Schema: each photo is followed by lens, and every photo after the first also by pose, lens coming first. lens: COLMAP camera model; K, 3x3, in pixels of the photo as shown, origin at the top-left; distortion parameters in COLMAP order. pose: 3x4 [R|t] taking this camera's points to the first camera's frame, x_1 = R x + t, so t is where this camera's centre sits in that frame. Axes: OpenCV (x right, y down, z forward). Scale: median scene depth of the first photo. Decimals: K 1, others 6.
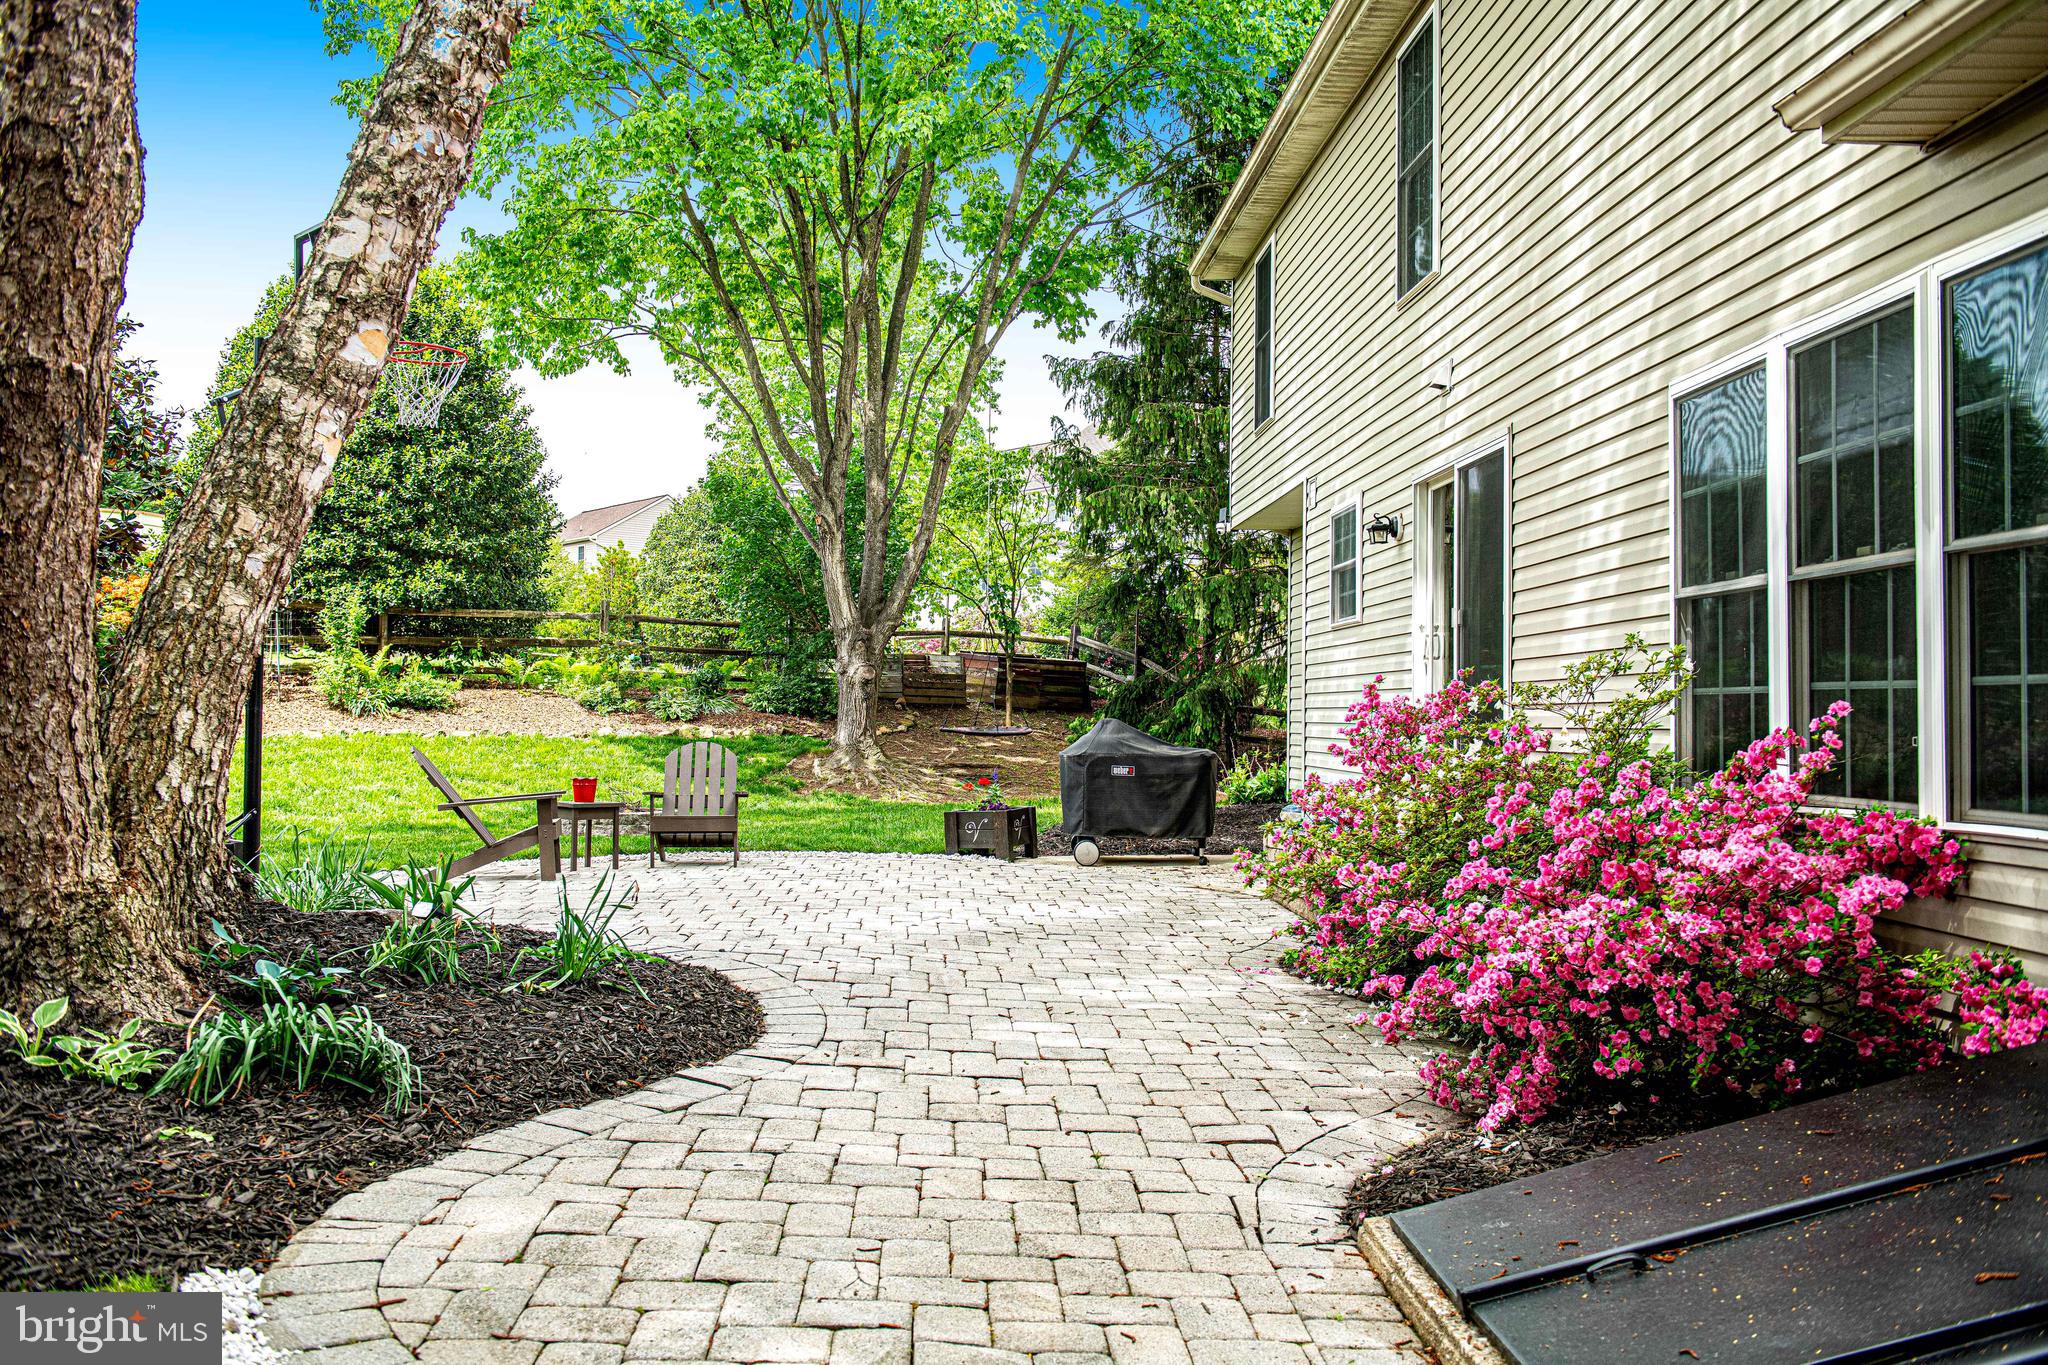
lens RADIAL K [[1684.4, 0, 1024.0], [0, 1684.4, 682.5], [0, 0, 1]] dist [-0.006662, -0.010134]
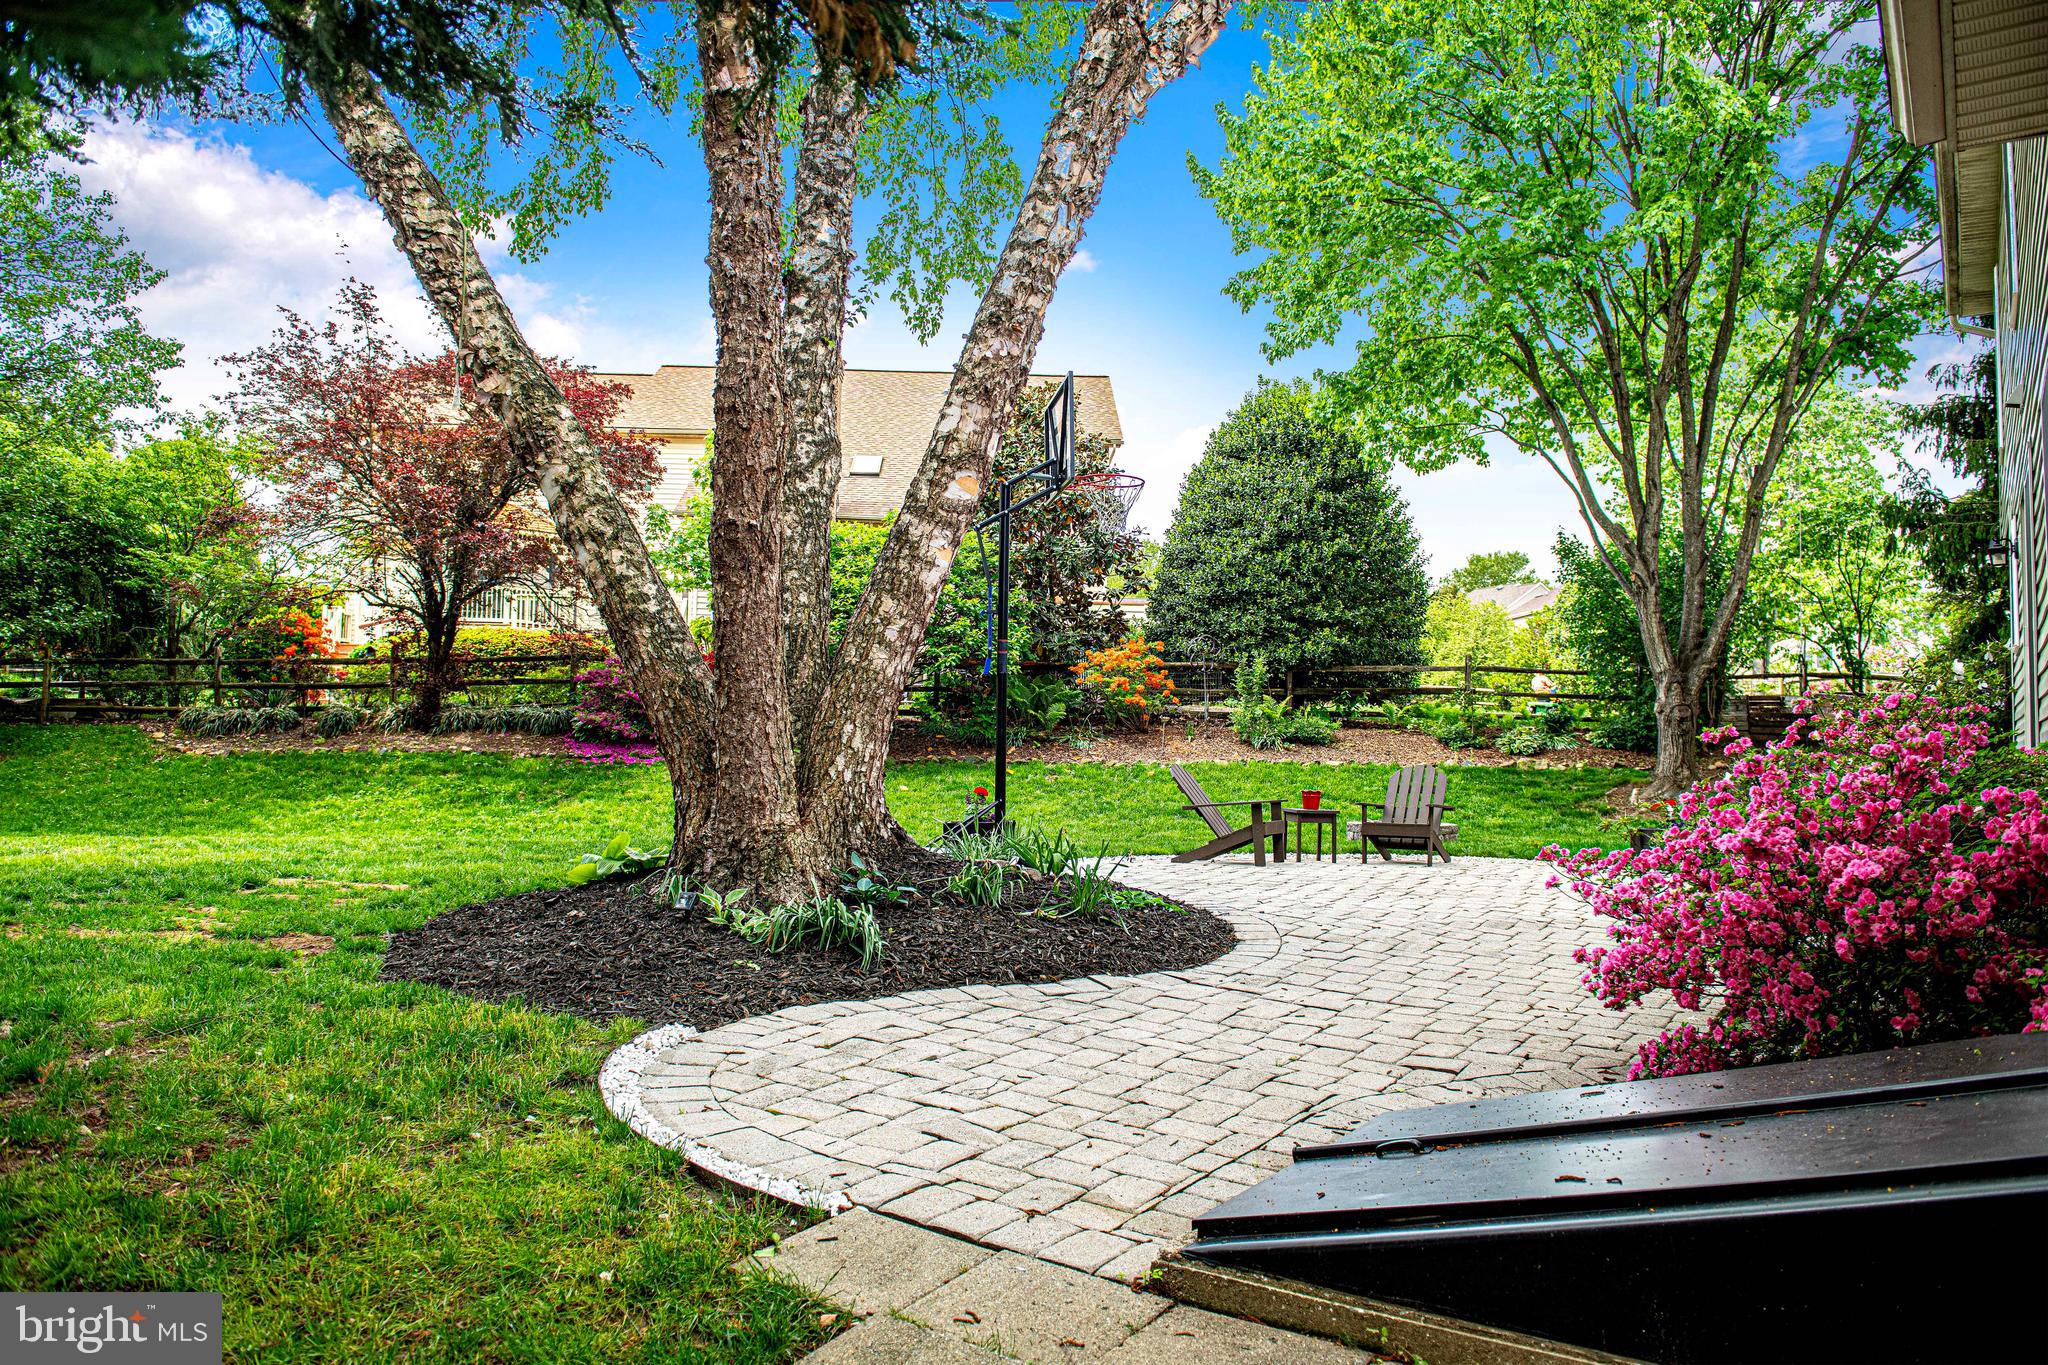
lens RADIAL K [[1420.0, 0, 1024.0], [0, 1420.0, 682.5], [0, 0, 1]] dist [-0.043871, -0.003309]
pose [[0.804969, -0.024393, -0.592815, 0.107421], [0.004145, 0.999361, -0.035493, 0.006138], [0.593302, 0.026113, 0.804556, -0.000525]]
